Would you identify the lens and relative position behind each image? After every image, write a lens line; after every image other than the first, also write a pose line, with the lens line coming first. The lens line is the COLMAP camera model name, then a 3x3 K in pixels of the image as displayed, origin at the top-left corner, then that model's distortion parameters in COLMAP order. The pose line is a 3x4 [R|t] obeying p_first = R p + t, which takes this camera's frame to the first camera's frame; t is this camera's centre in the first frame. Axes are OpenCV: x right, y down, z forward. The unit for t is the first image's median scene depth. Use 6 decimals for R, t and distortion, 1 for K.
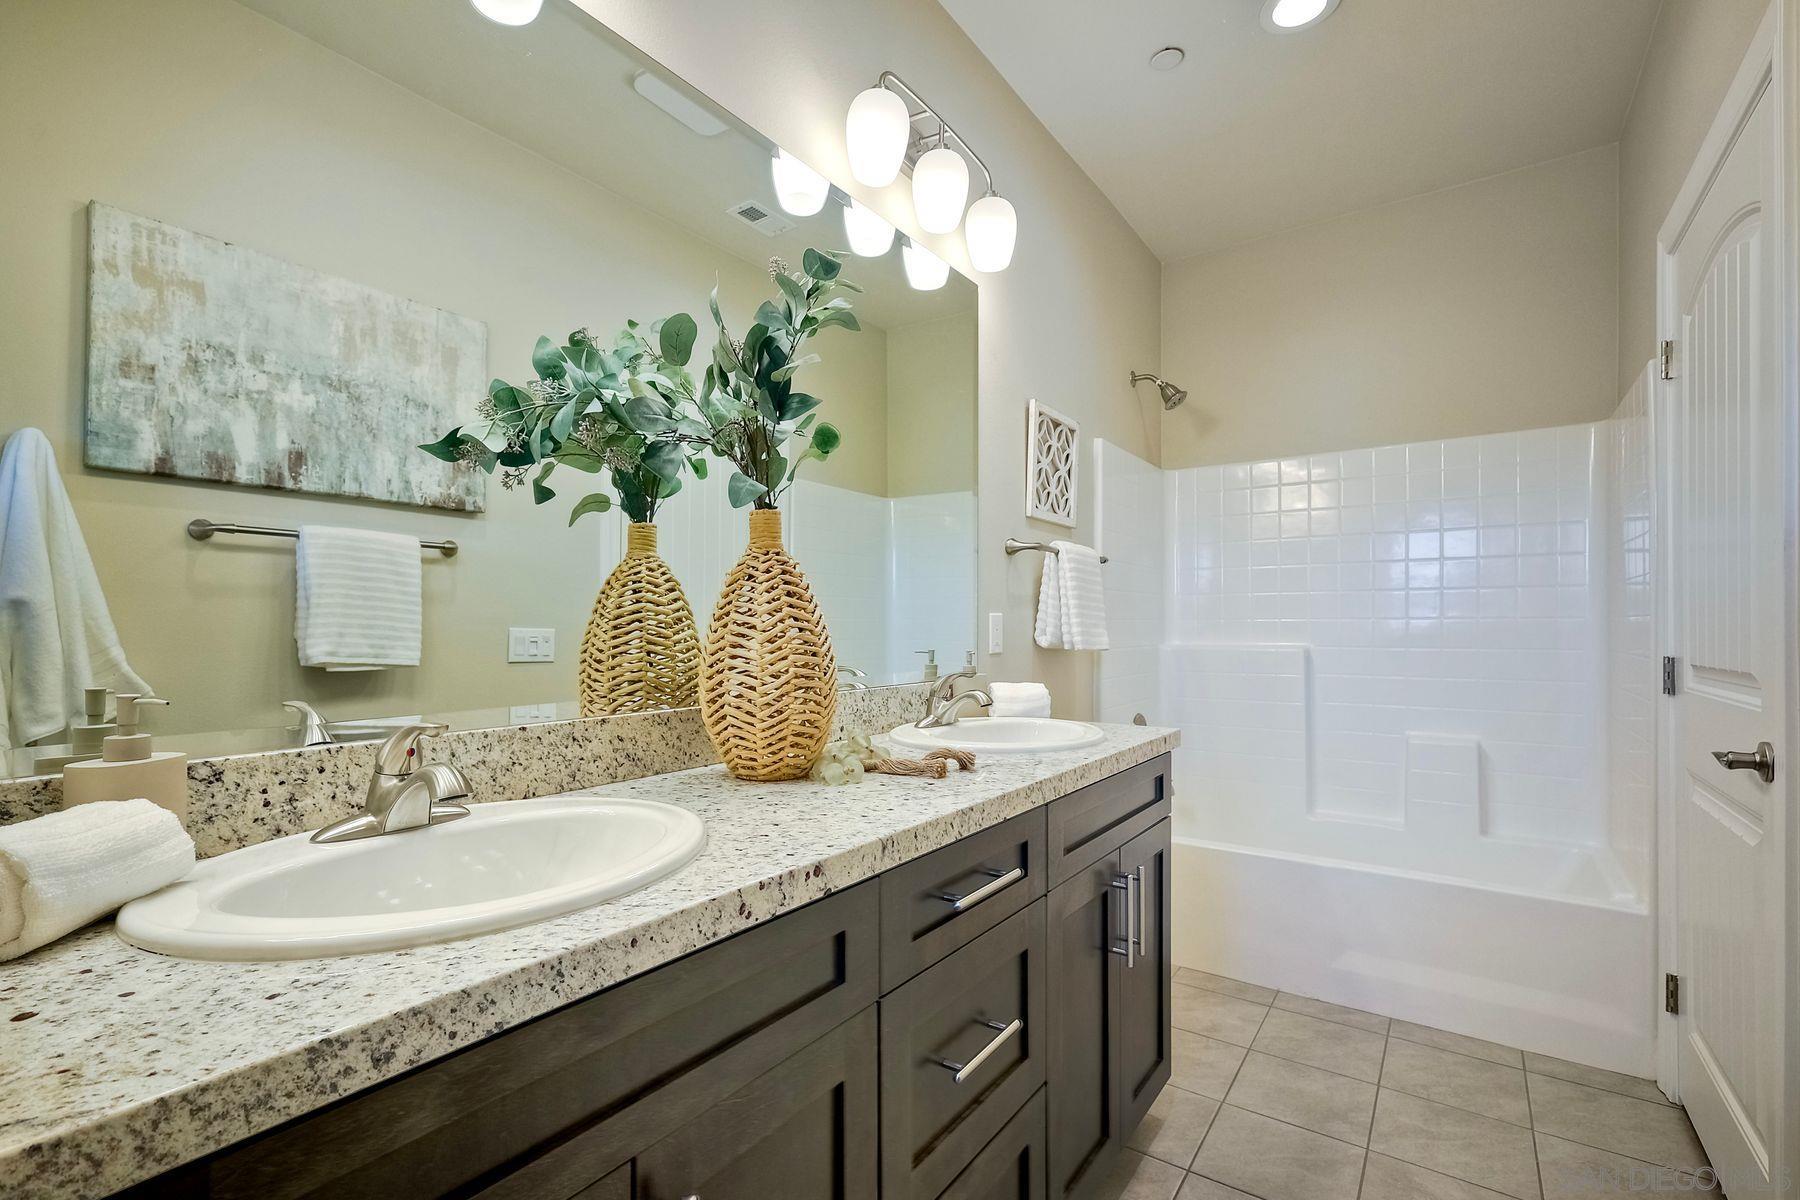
lens RADIAL K [[791.0, 0, 907.9], [0, 791.0, 610.5], [0, 0, 1]] dist [0.005346, -0.000819]
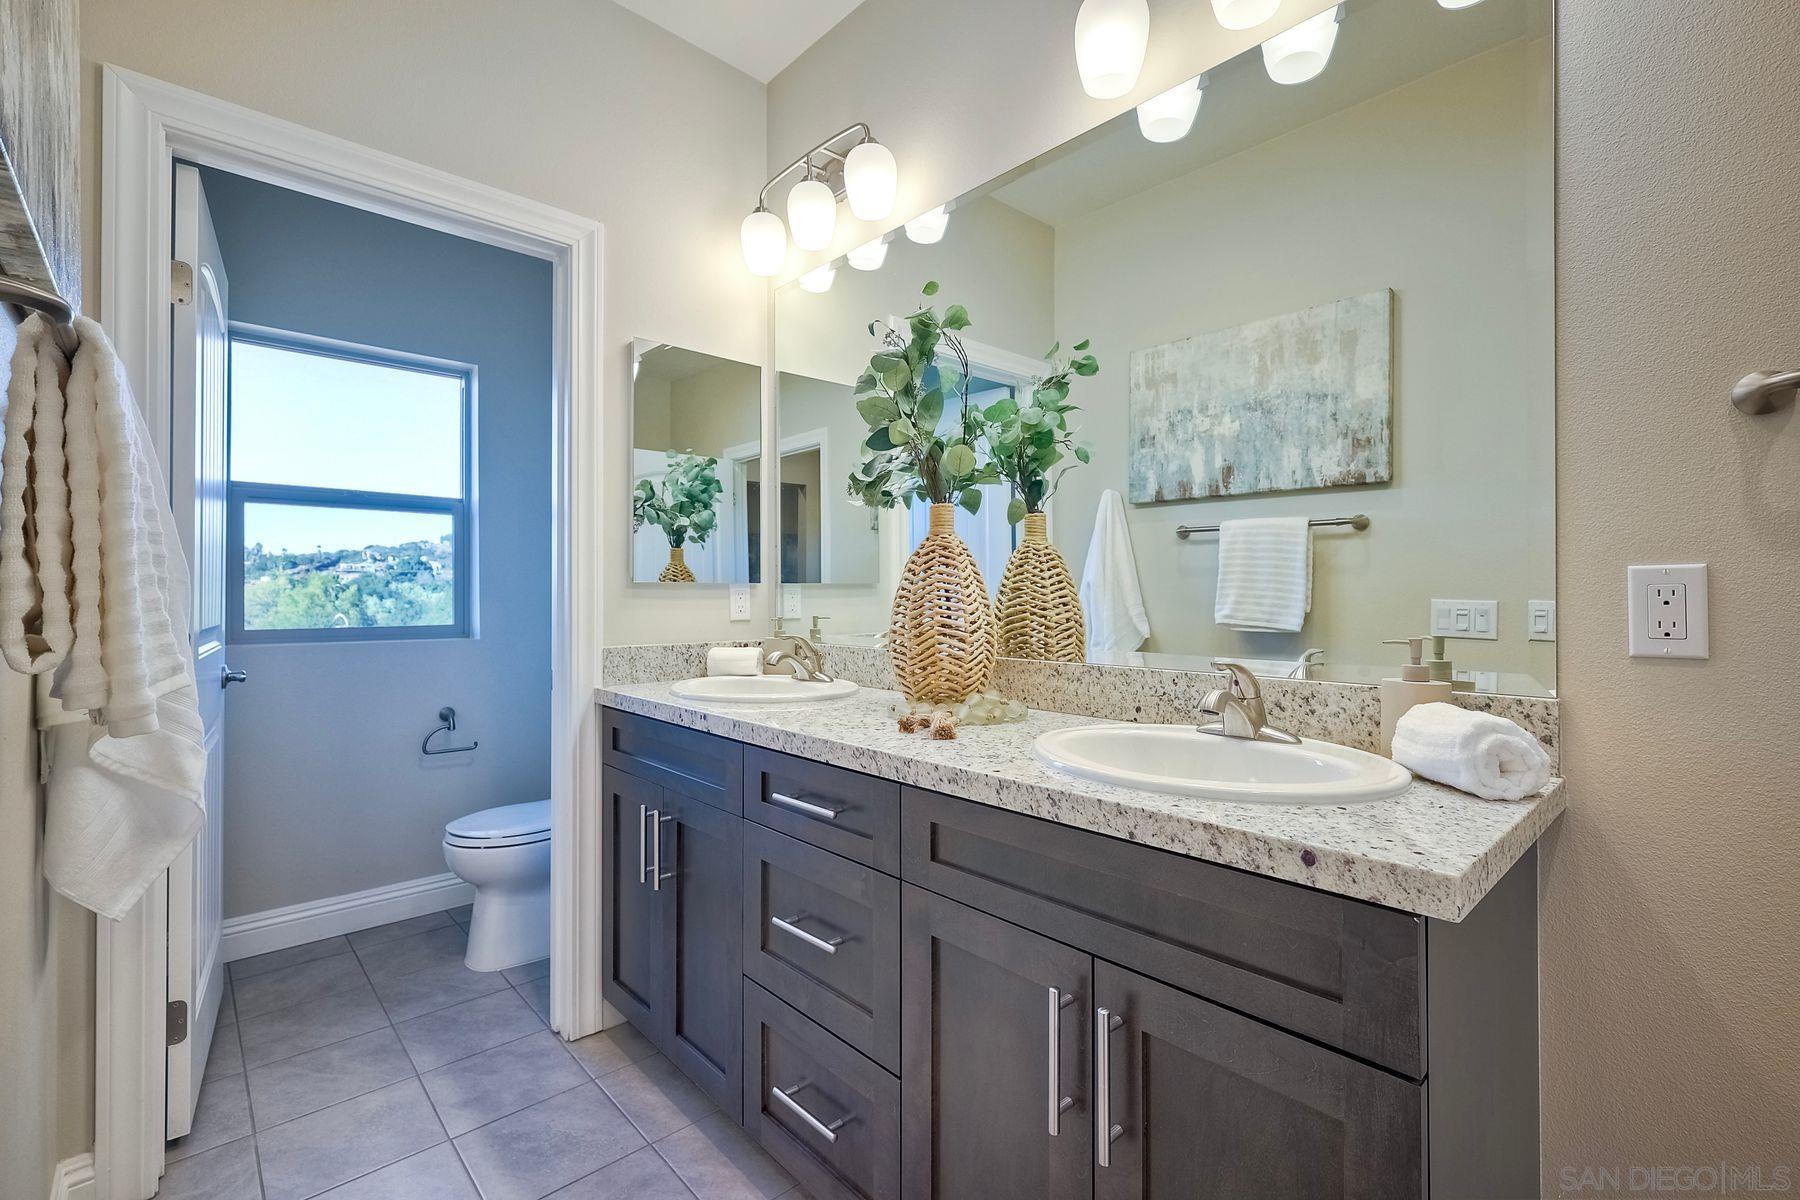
lens RADIAL K [[791.0, 0, 906.2], [0, 791.0, 594.6], [0, 0, 1]] dist [0.005346, -0.000819]
pose [[-0.192266, -0.001999, -0.981341, 0.649735], [0.014773, 0.999879, -0.004931, 0.015806], [0.981232, -0.015445, -0.192214, 0.709856]]
